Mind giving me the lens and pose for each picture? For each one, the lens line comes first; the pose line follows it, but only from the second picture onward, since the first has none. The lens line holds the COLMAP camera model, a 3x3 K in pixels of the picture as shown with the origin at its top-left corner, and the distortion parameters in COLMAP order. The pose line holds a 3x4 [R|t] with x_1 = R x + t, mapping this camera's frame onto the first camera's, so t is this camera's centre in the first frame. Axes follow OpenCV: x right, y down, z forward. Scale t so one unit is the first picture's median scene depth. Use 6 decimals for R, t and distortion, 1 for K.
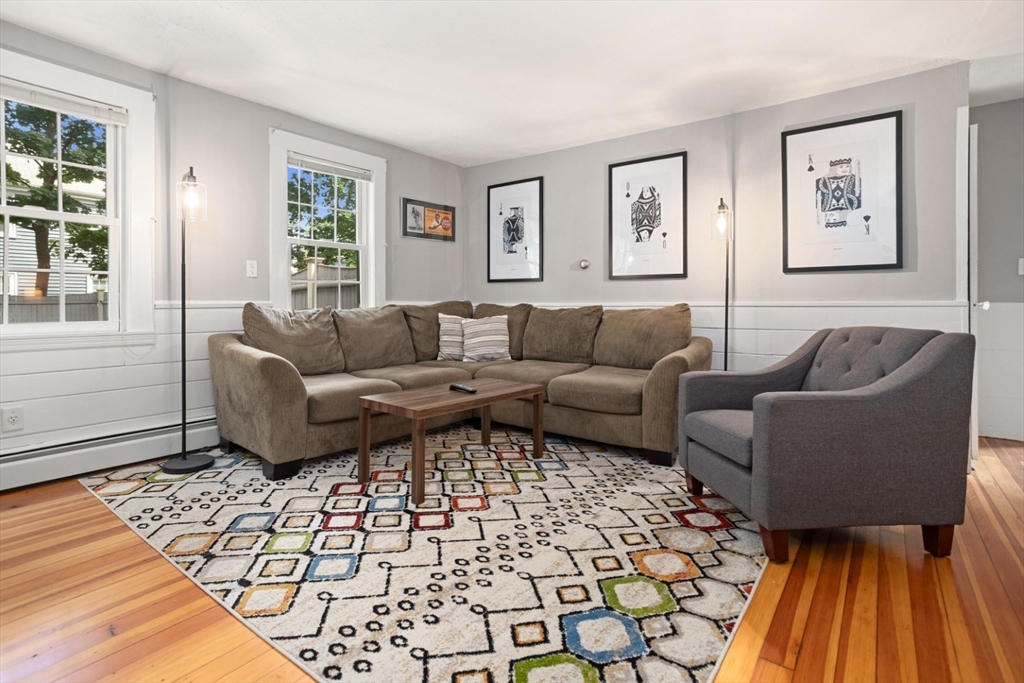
lens RADIAL K [[504.8, 0, 515.1], [0, 504.8, 303.0], [0, 0, 1]] dist [-0.037294, 0.022913]
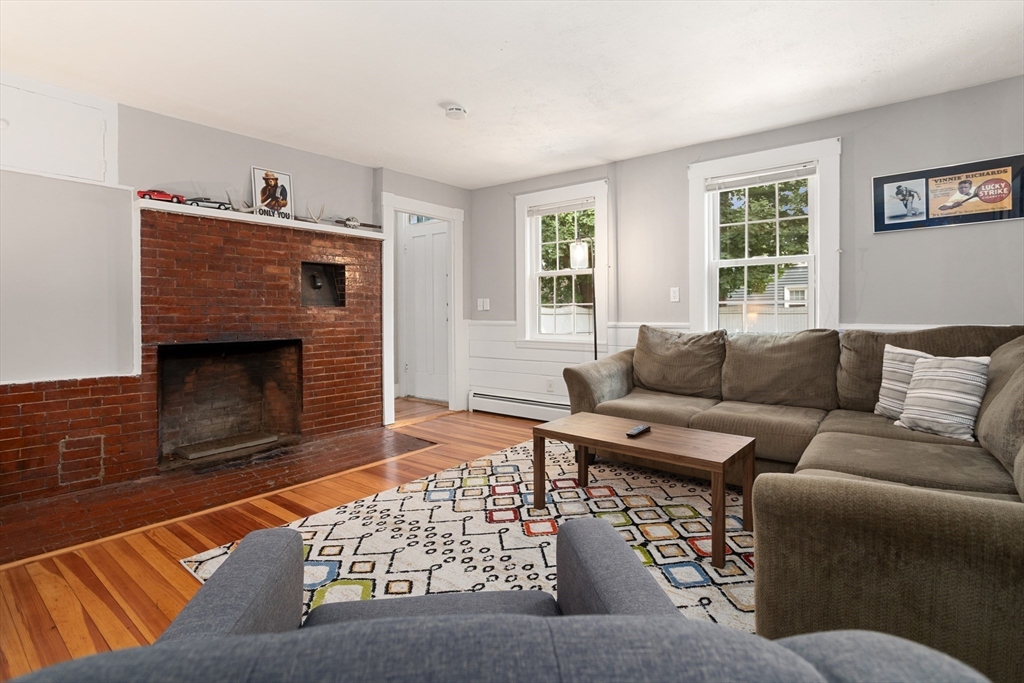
lens RADIAL K [[504.8, 0, 514.7], [0, 504.8, 312.4], [0, 0, 1]] dist [-0.037294, 0.022913]
pose [[-0.033294, 0.004171, -0.999437, 0.742159], [0.009361, 0.999949, 0.003862, -0.041190], [0.999402, -0.009227, -0.033331, 0.769732]]
